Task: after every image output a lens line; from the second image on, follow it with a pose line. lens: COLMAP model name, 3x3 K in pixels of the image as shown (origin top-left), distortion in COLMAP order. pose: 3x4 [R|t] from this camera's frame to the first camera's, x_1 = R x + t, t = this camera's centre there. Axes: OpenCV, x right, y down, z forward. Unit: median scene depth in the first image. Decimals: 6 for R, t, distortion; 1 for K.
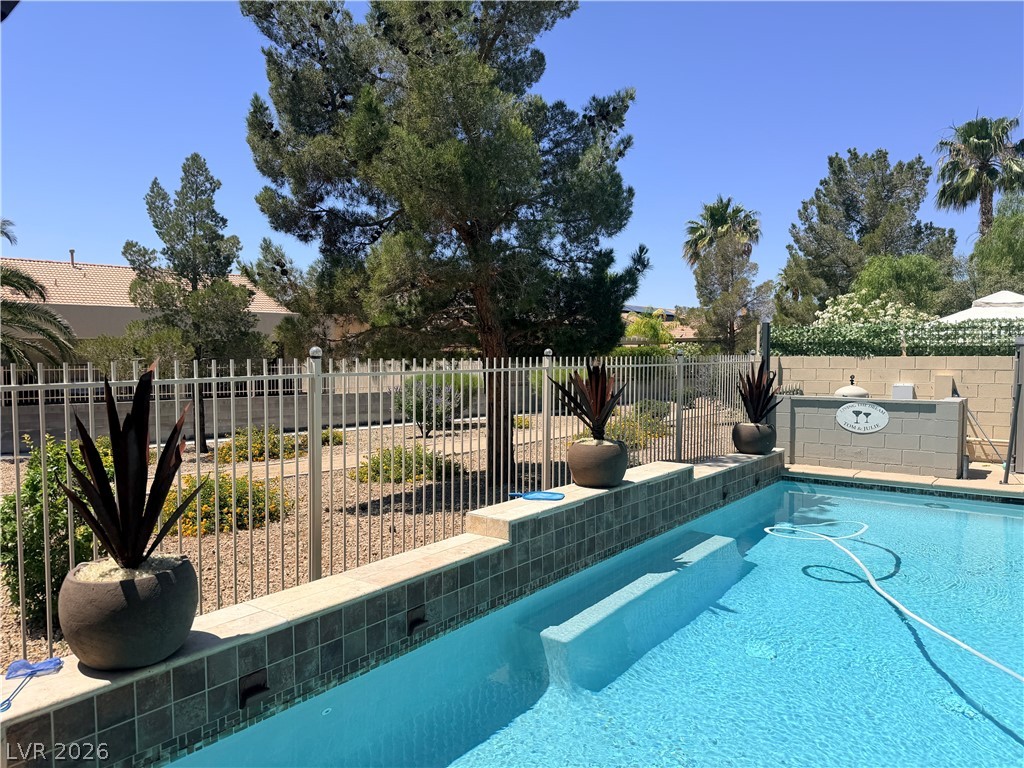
lens RADIAL K [[715.5, 0, 512.2], [0, 715.5, 387.3], [0, 0, 1]] dist [0.079606, -0.119497]
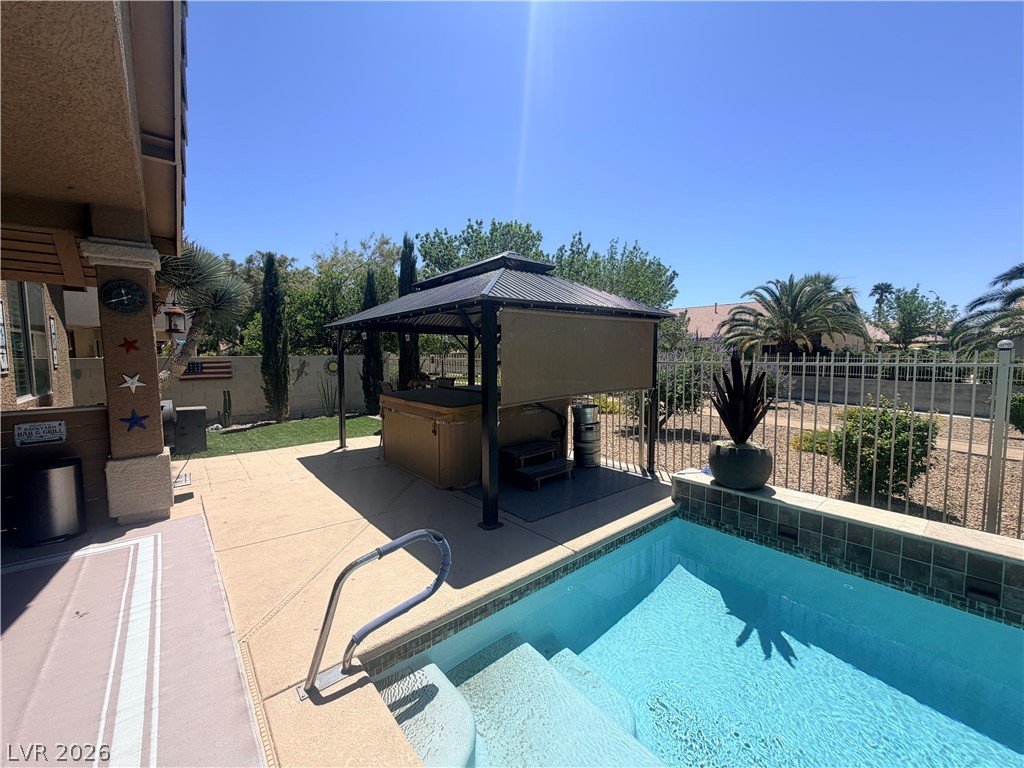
lens RADIAL K [[405.0, 0, 505.7], [0, 405.0, 384.3], [0, 0, 1]] dist [-0.001213, -0.000417]
pose [[-0.233488, 0.079993, -0.969064, 0.394654], [-0.037363, 0.995136, 0.091148, -0.013613], [0.971642, 0.057489, -0.229363, 0.268587]]
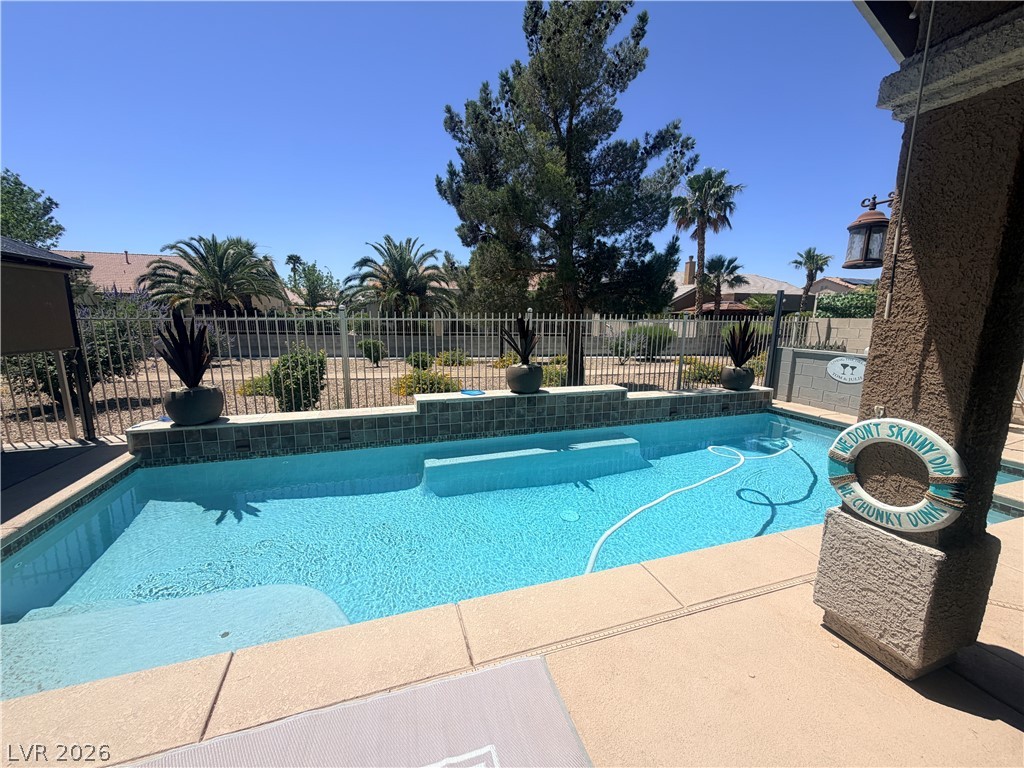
lens RADIAL K [[410.6, 0, 512.0], [0, 410.6, 384.0], [0, 0, 1]] dist [0.001157, -0.000011]
pose [[0.829912, 0.103617, -0.548188, 0.587311], [-0.037495, 0.990739, 0.130503, -0.004175], [0.556633, -0.087751, 0.826111, 0.193558]]
